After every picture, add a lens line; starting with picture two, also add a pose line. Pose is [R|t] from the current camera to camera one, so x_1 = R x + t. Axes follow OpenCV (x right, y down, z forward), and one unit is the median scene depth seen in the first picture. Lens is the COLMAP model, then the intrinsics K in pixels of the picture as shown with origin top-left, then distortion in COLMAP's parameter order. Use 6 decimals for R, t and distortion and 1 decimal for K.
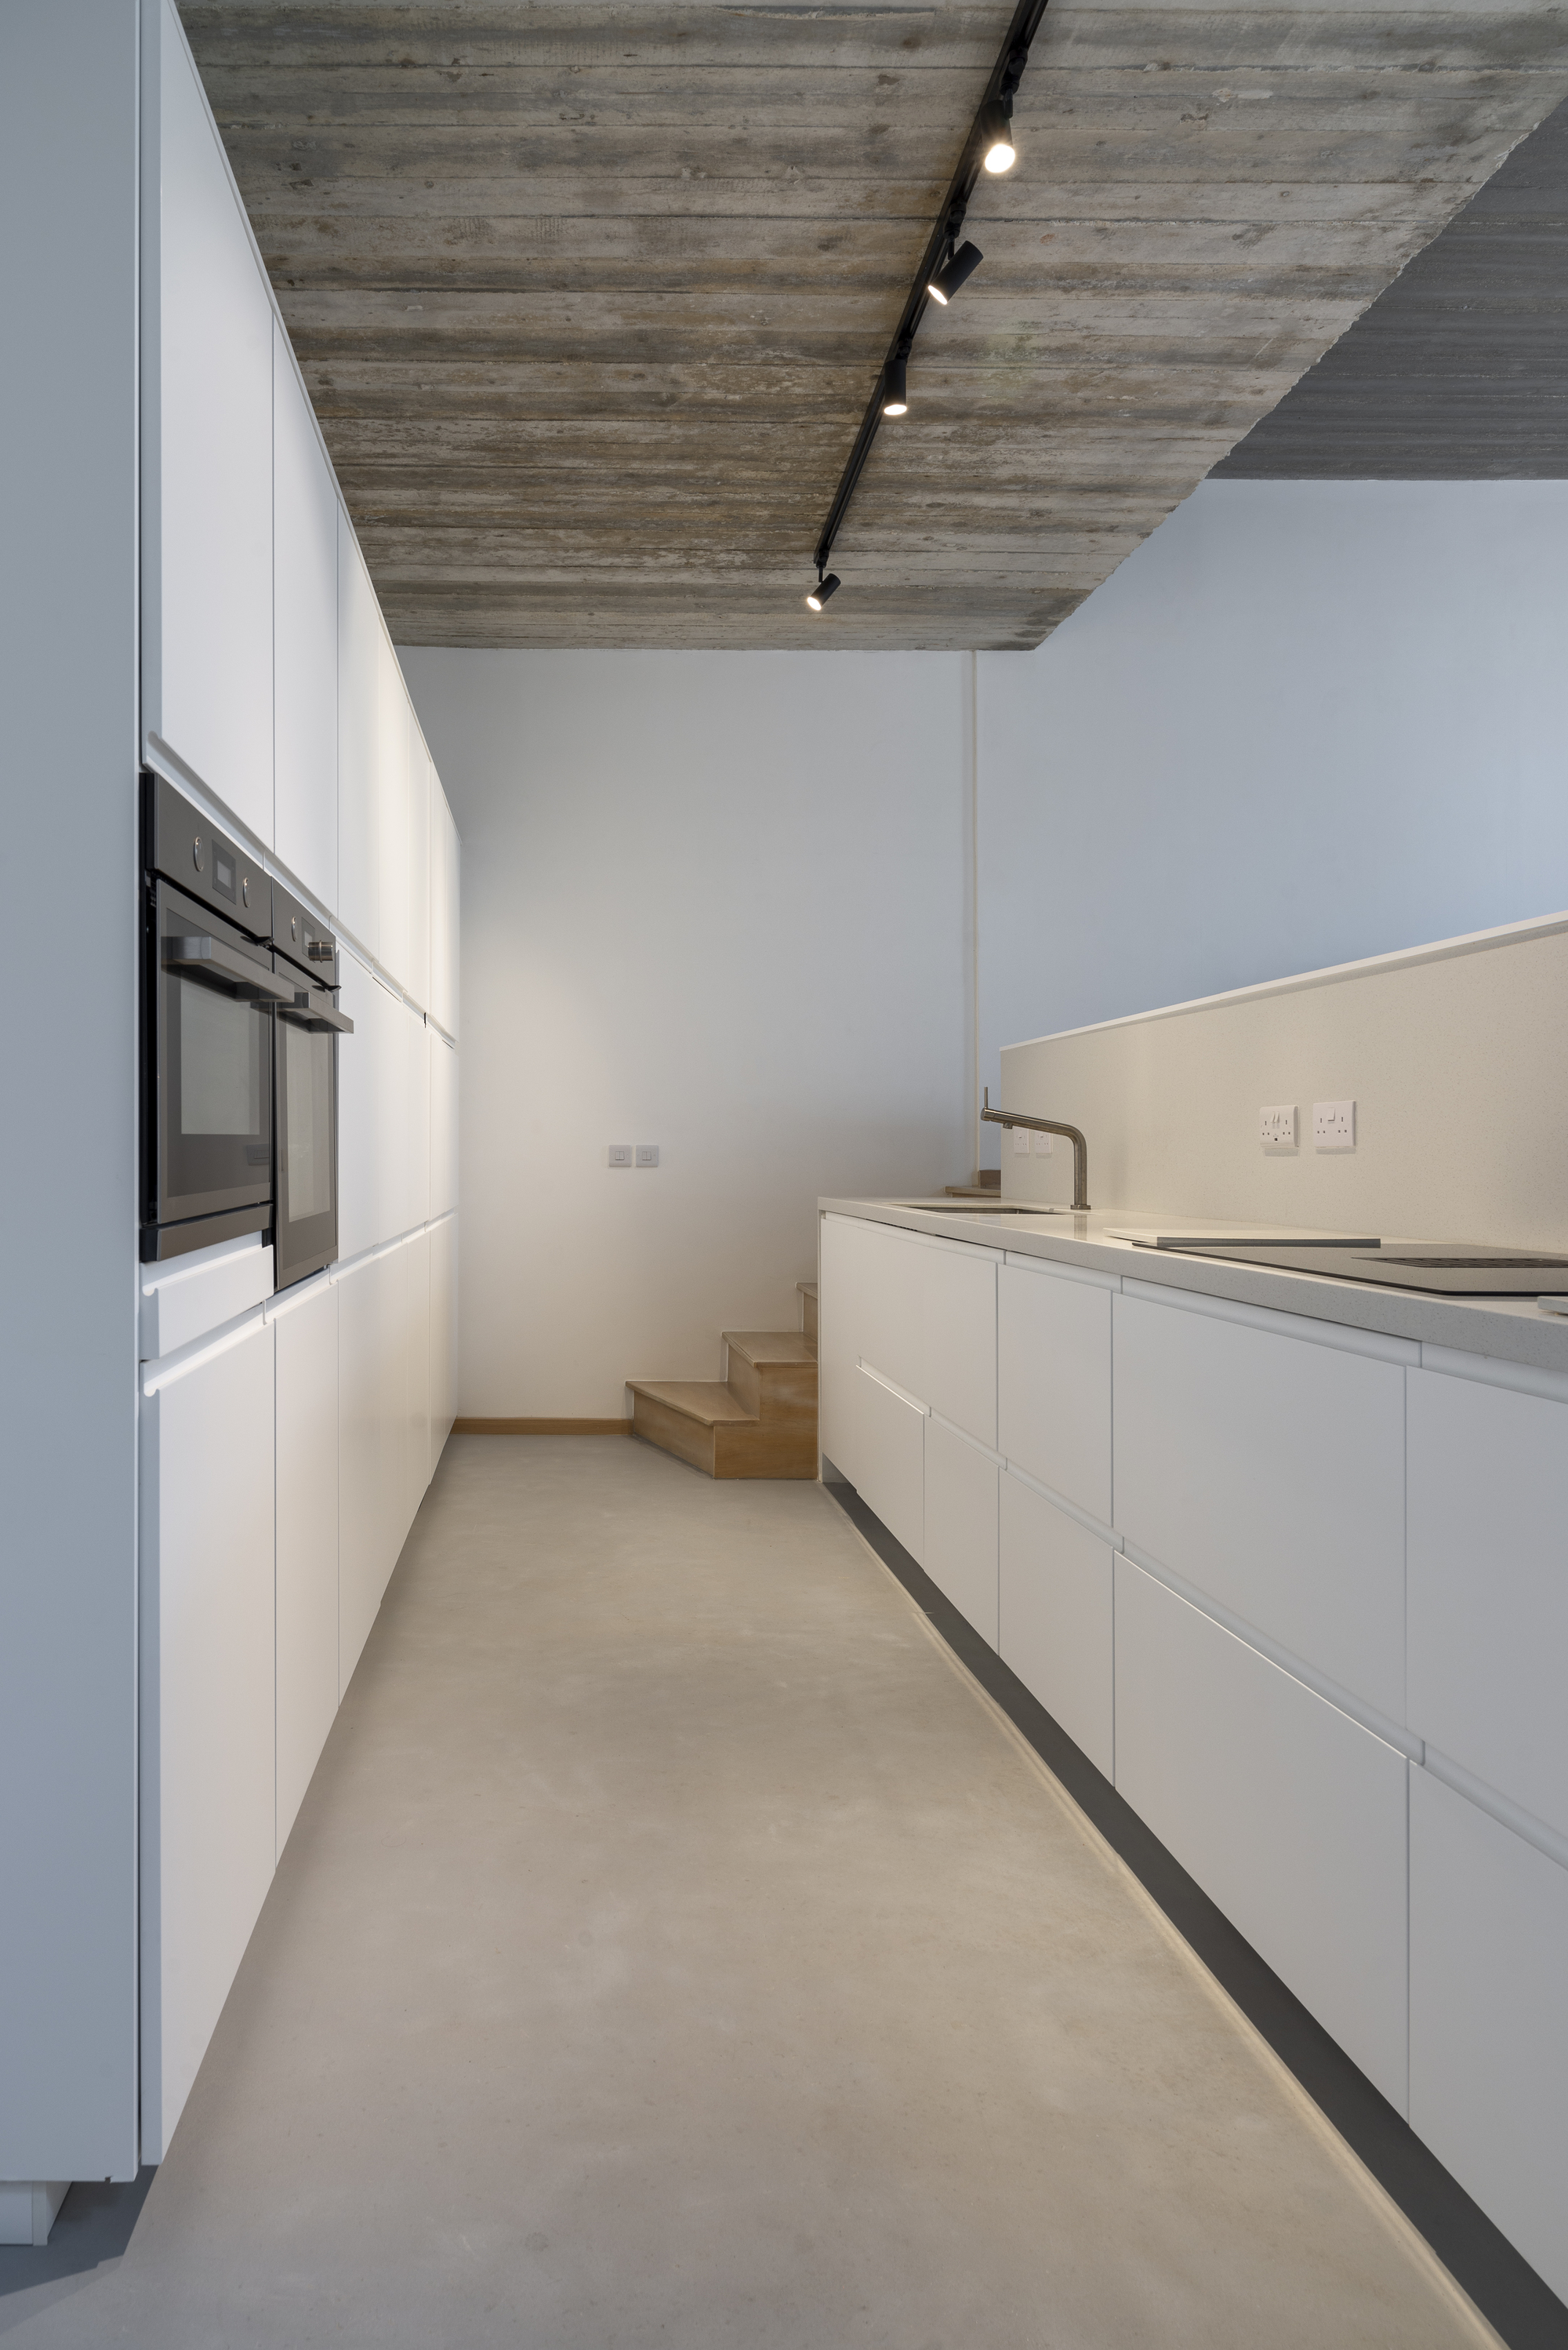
lens RADIAL K [[1416.0, 0, 469.0], [0, 1416.0, 1215.9], [0, 0, 1]] dist [0.004375, -0.000409]
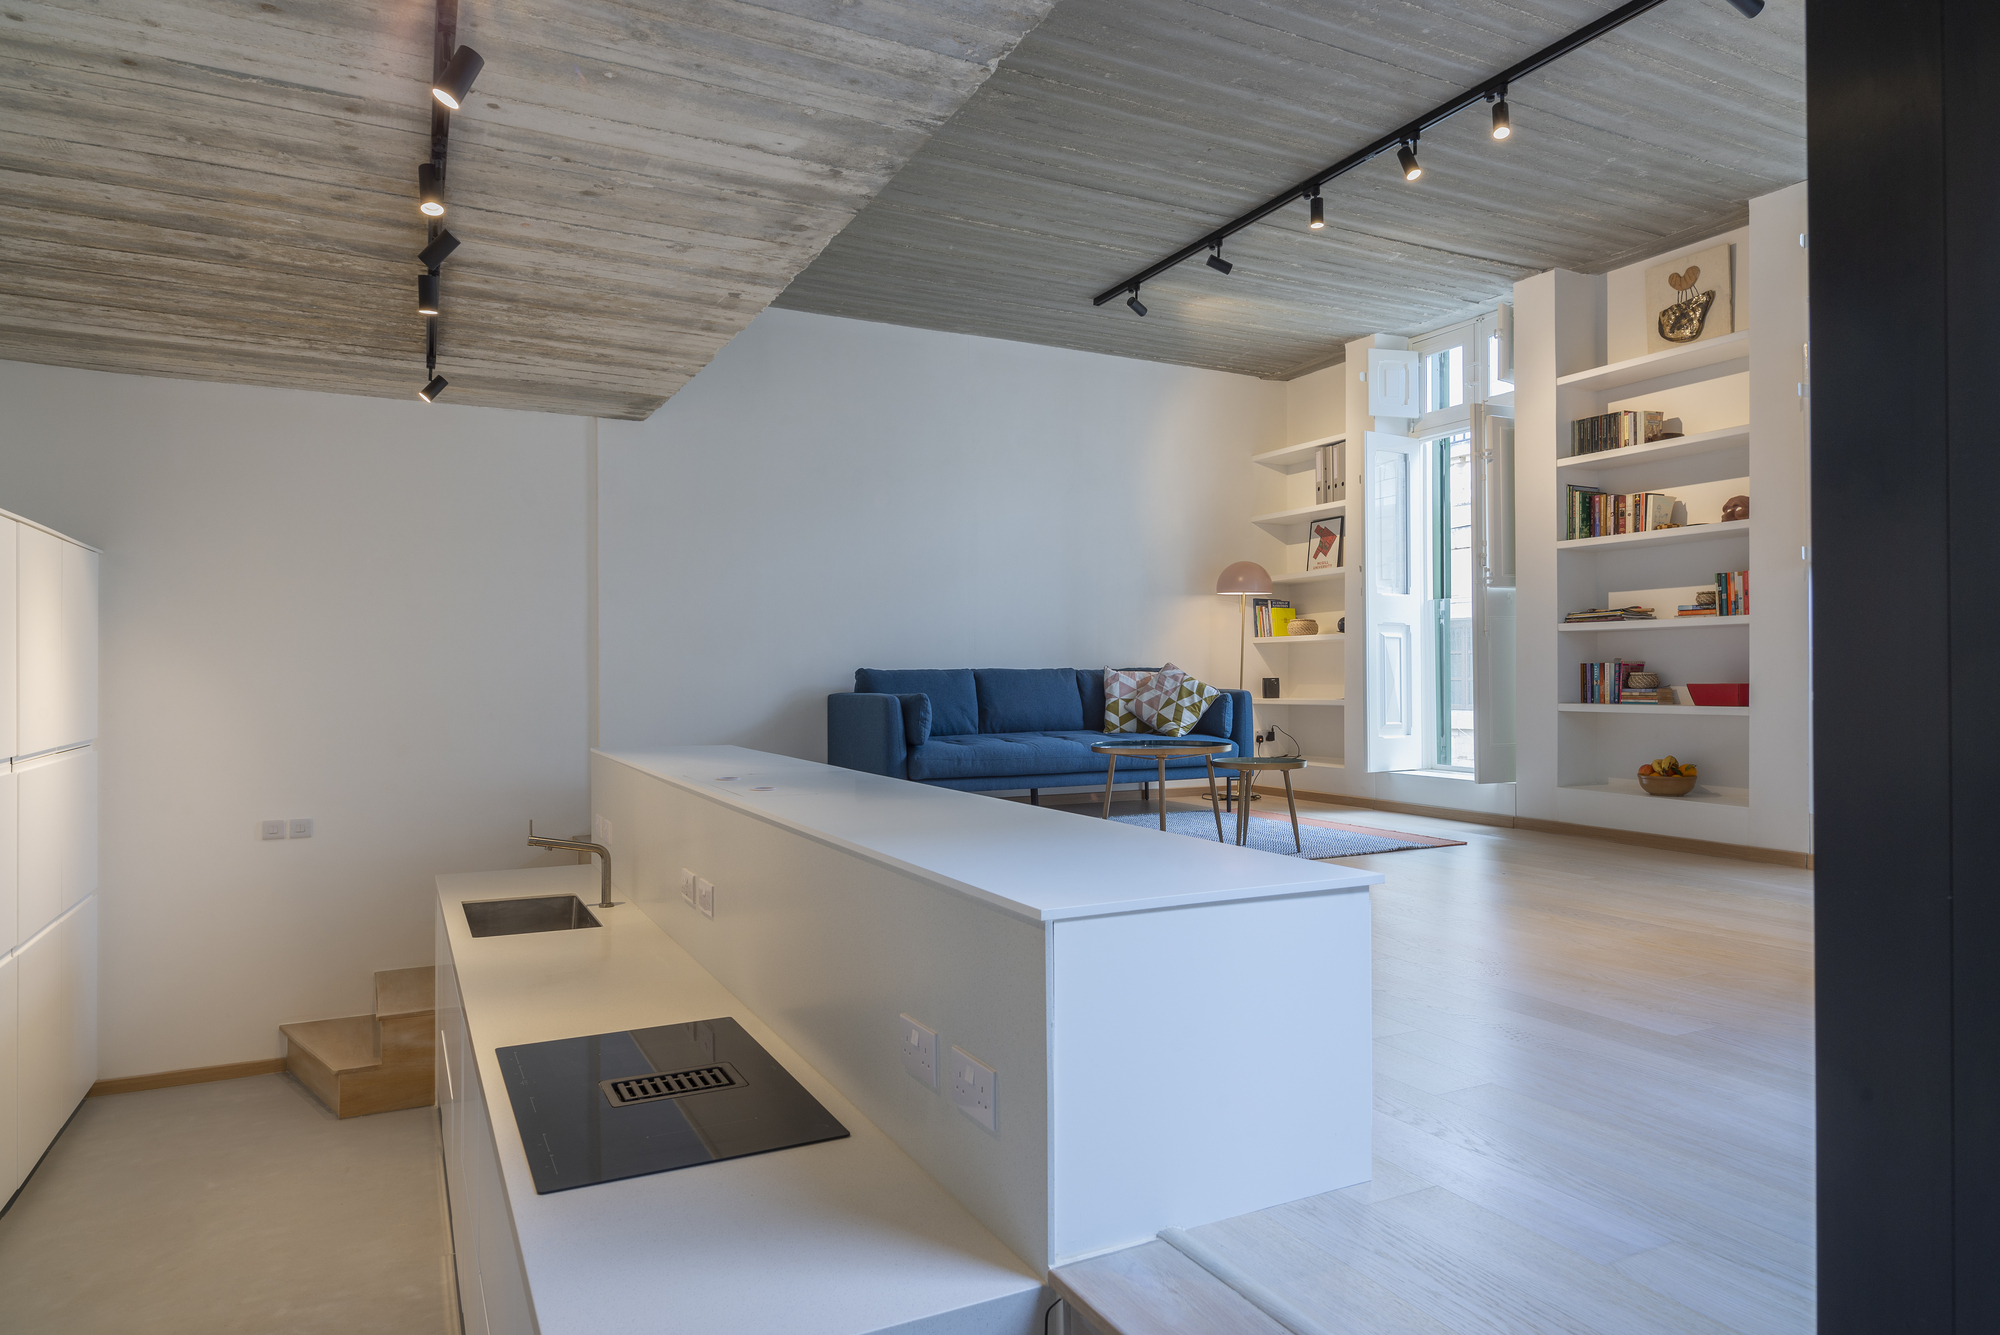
lens RADIAL K [[1205.2, 0, 988.9], [0, 1205.2, 669.1], [0, 0, 1]] dist [0.004375, -0.000409]
pose [[0.892466, -0.000556, 0.451114, 0.209870], [-0.002668, 0.999975, 0.006511, -0.207161], [-0.451107, -0.007015, 0.892442, -0.152648]]
